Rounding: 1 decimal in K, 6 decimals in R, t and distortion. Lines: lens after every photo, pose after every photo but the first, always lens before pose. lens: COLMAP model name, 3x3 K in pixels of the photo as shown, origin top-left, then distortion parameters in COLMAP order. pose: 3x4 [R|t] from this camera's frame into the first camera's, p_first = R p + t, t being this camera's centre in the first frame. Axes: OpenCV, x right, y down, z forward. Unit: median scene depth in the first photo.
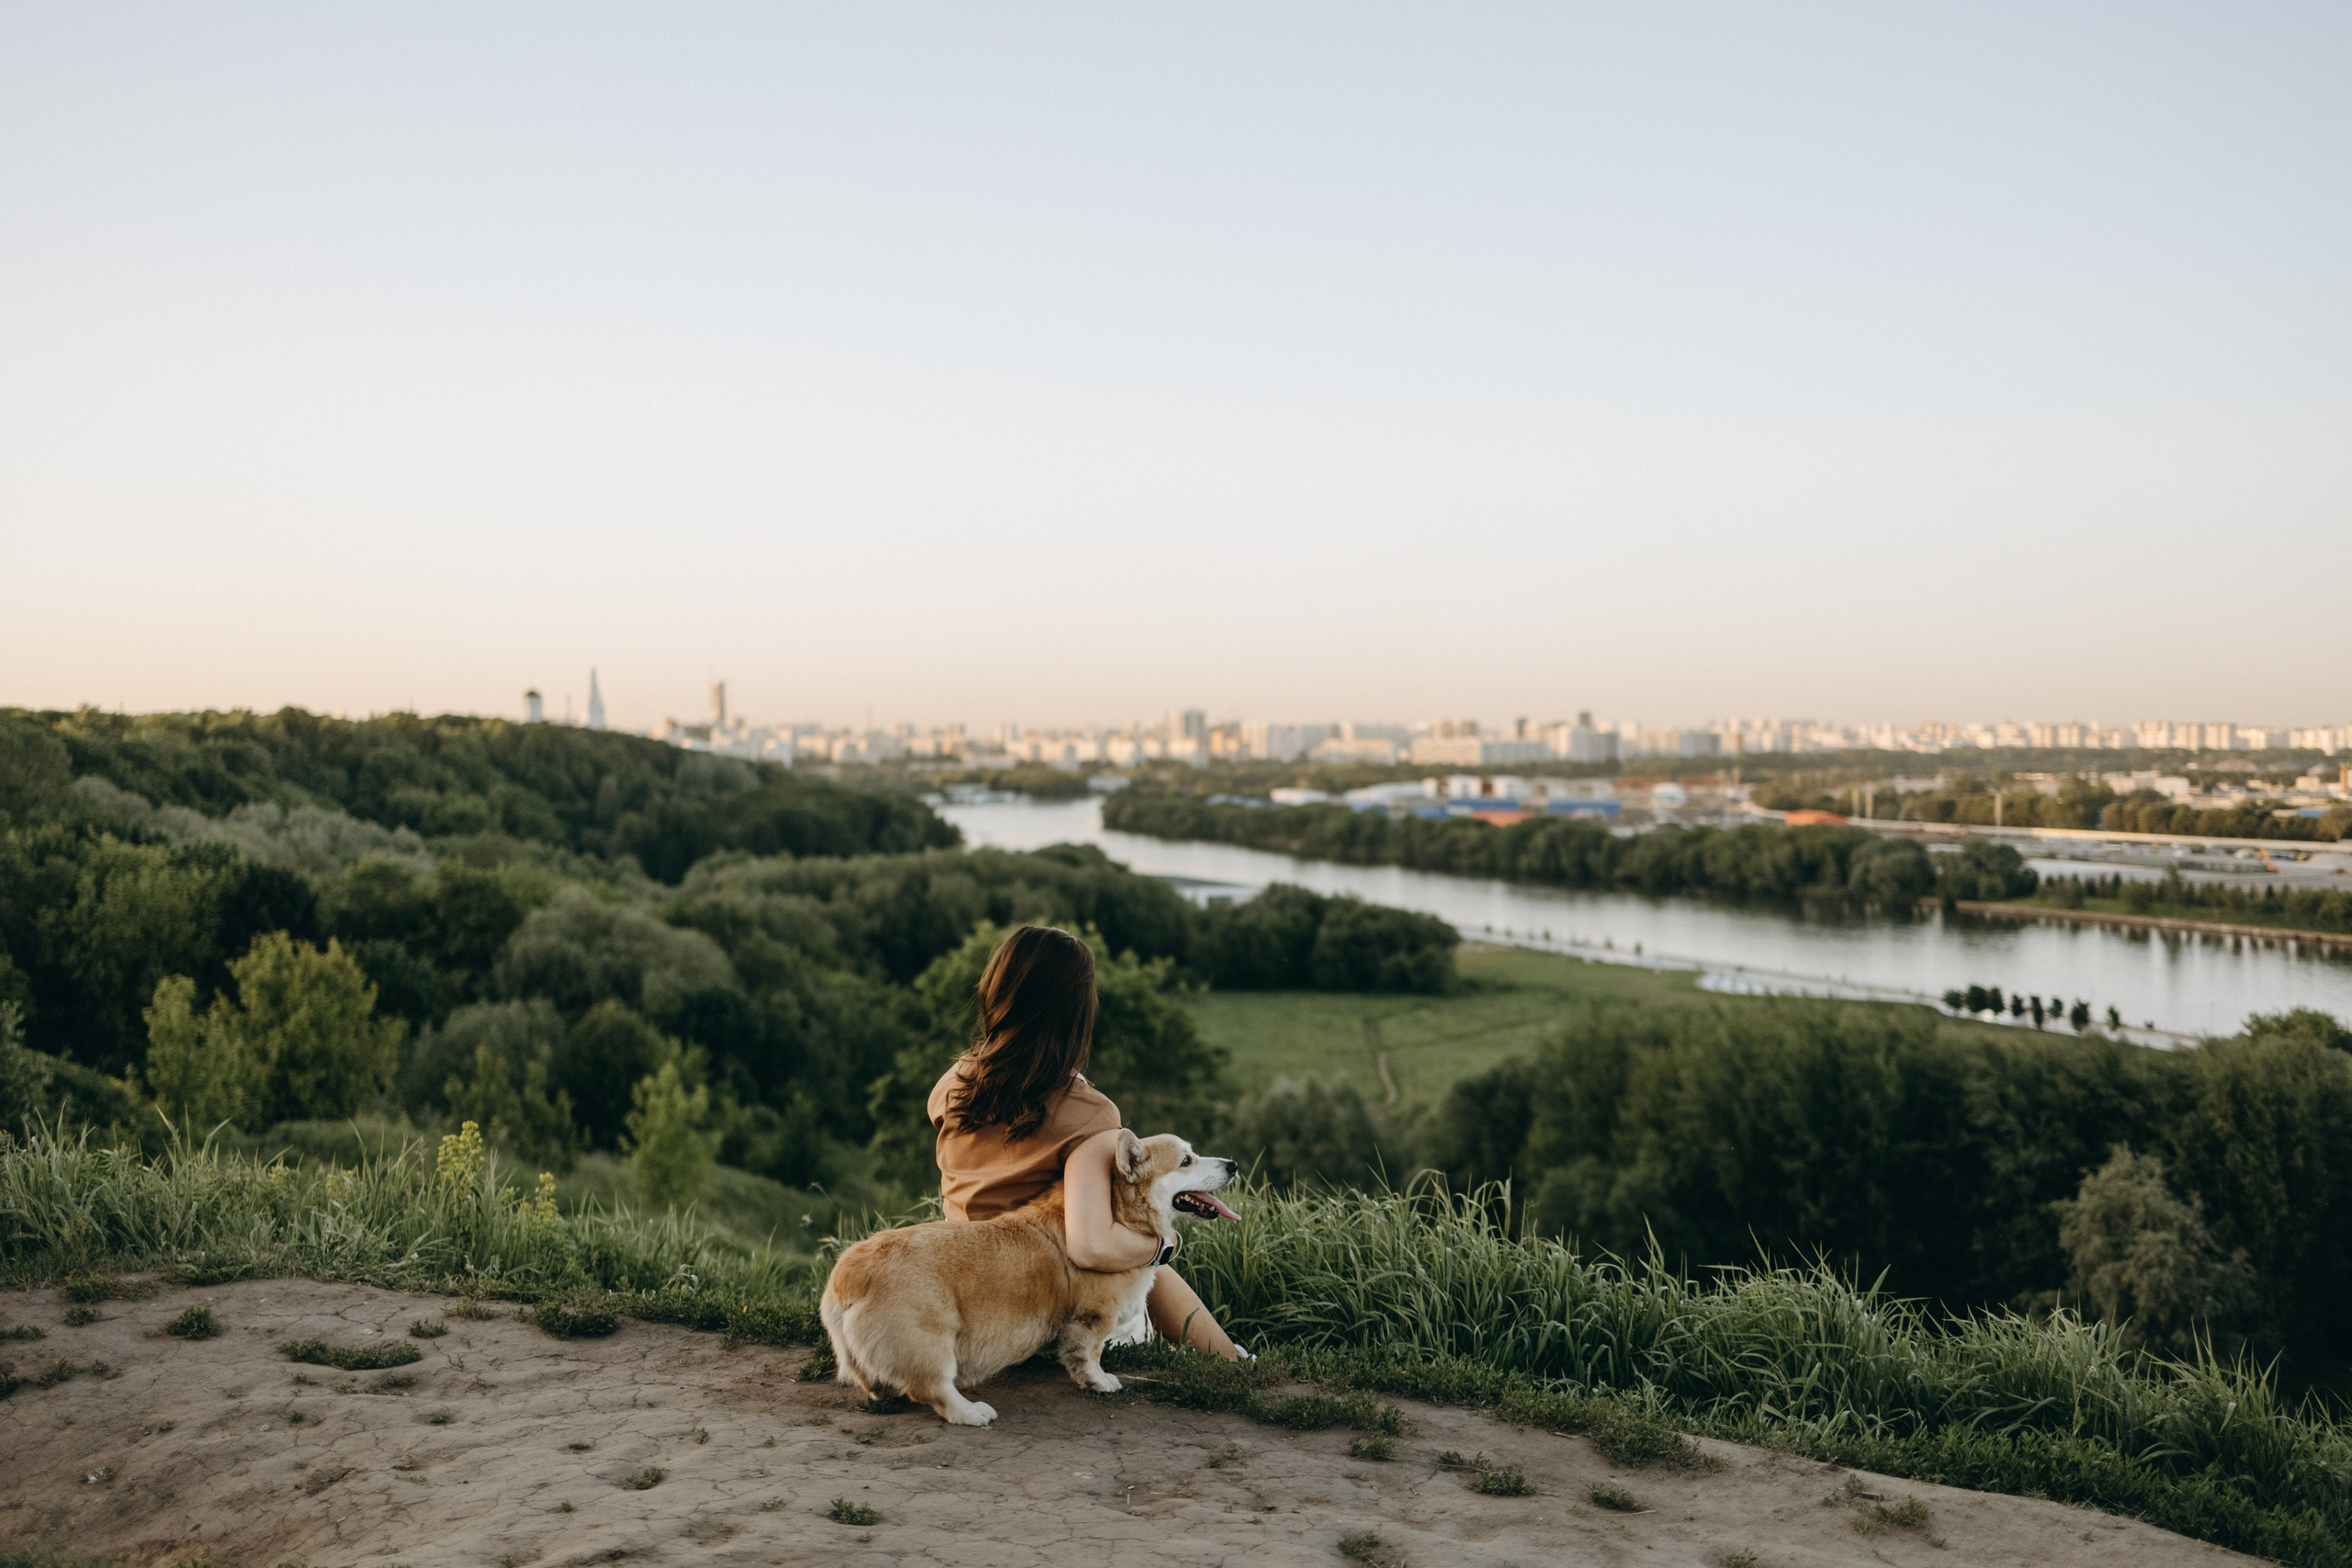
lens RADIAL K [[2342.9, 0, 1163.8], [0, 2342.9, 782.4], [0, 0, 1]] dist [0.020055, -0.017116]
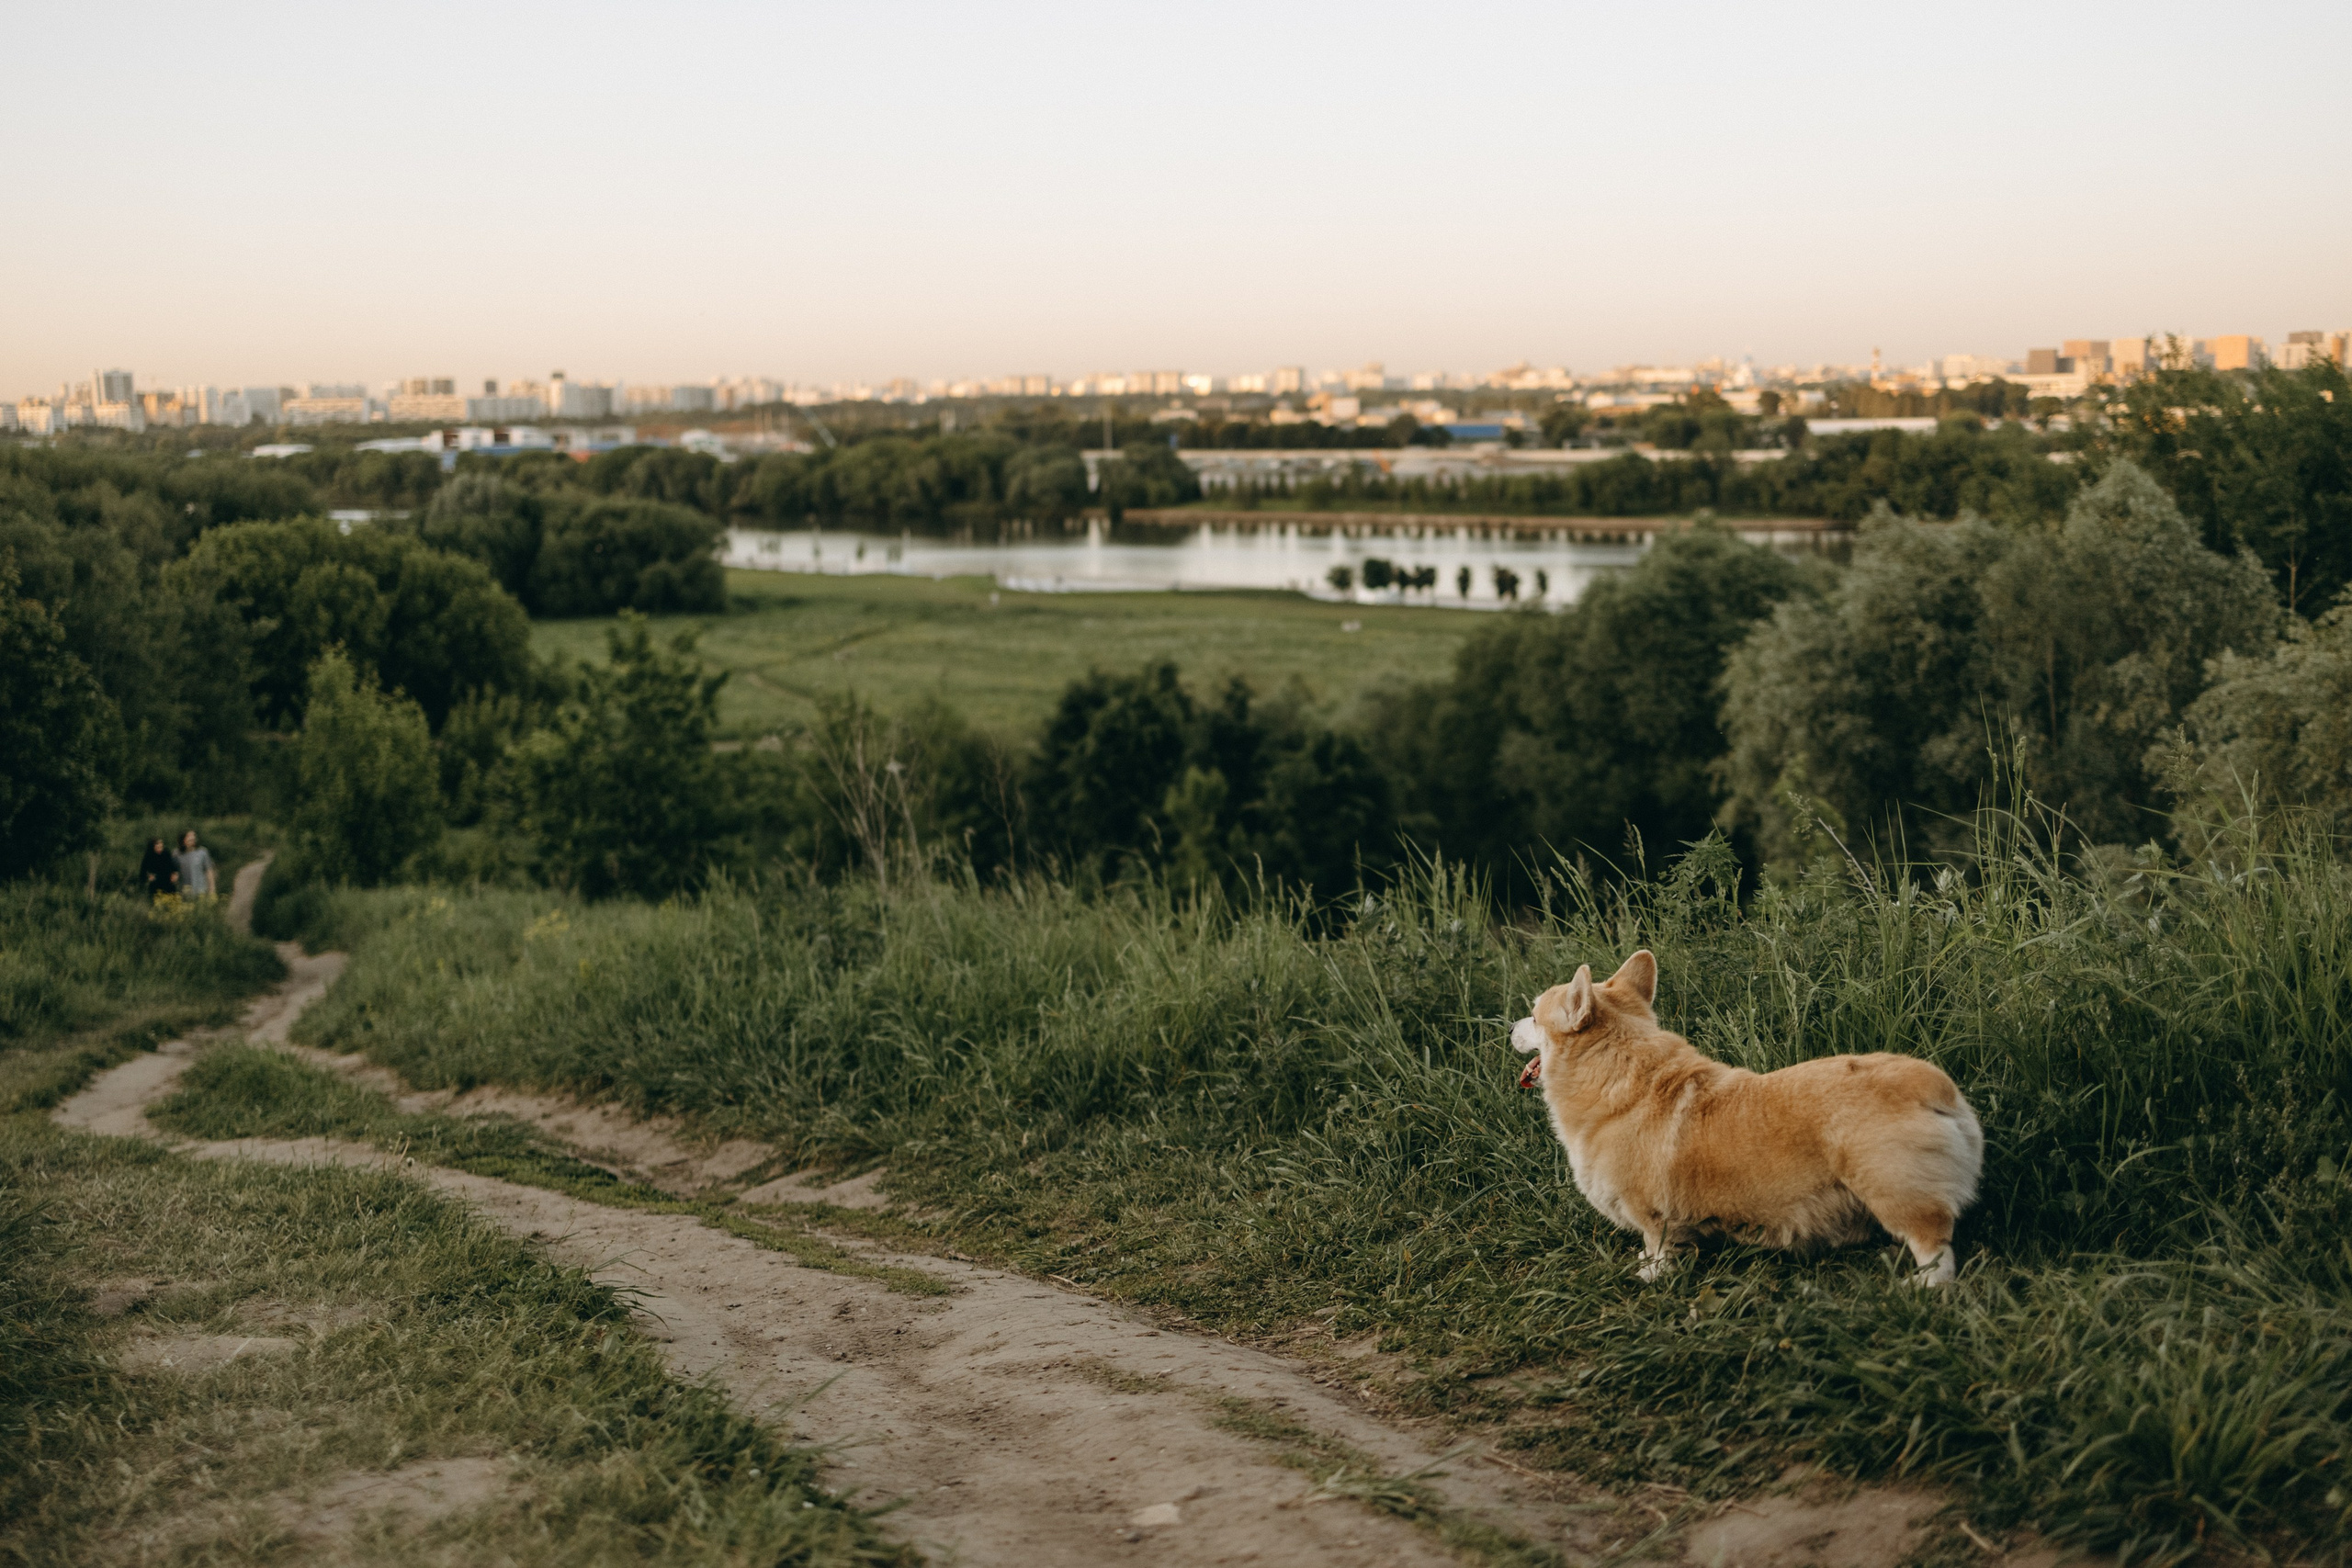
lens RADIAL K [[2342.9, 0, 1163.8], [0, 2342.9, 782.4], [0, 0, 1]] dist [0.020055, -0.017116]
pose [[0.907419, -0.086377, 0.411254, -0.106107], [0.027837, 0.988853, 0.146271, 0.056446], [-0.419304, -0.121281, 0.899708, 0.365658]]
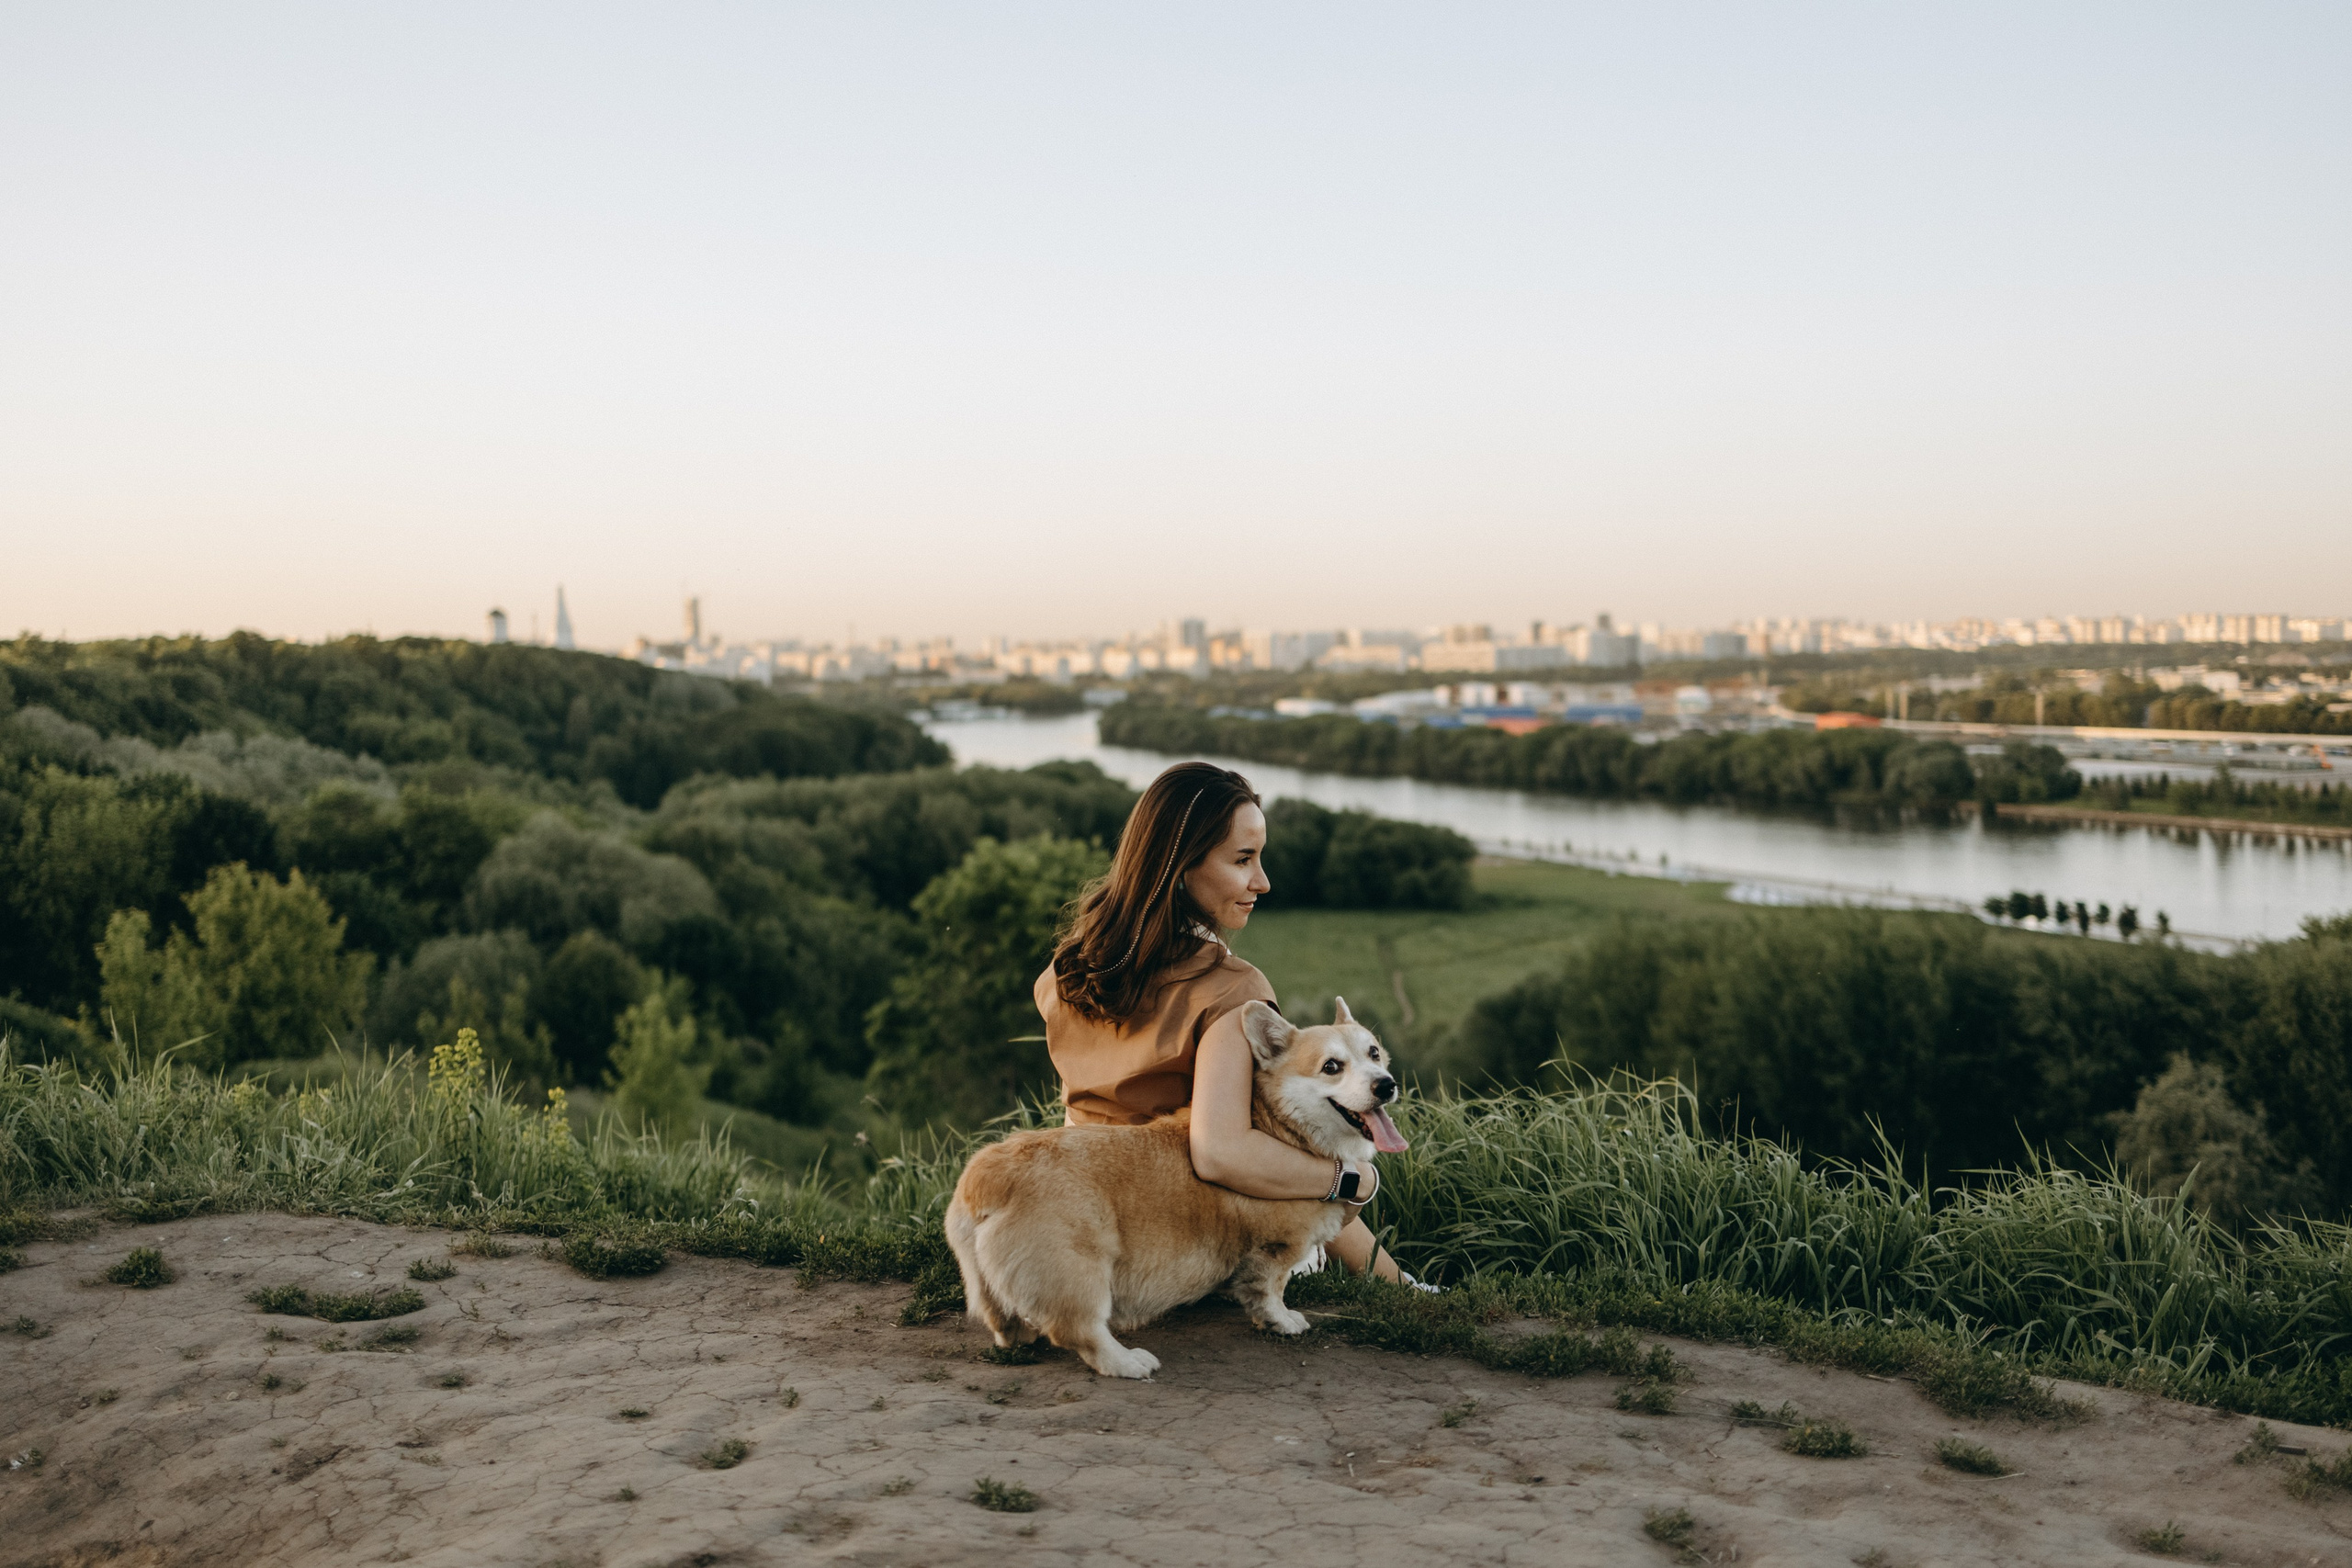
lens RADIAL K [[2458.0, 0, 1169.5], [0, 2458.0, 787.6], [0, 0, 1]] dist [0.022029, -0.013500]
pose [[0.999859, -0.016620, 0.002399, -0.001206], [0.016517, 0.999154, 0.037655, 0.000808], [-0.003022, -0.037610, 0.999288, 0.003255]]
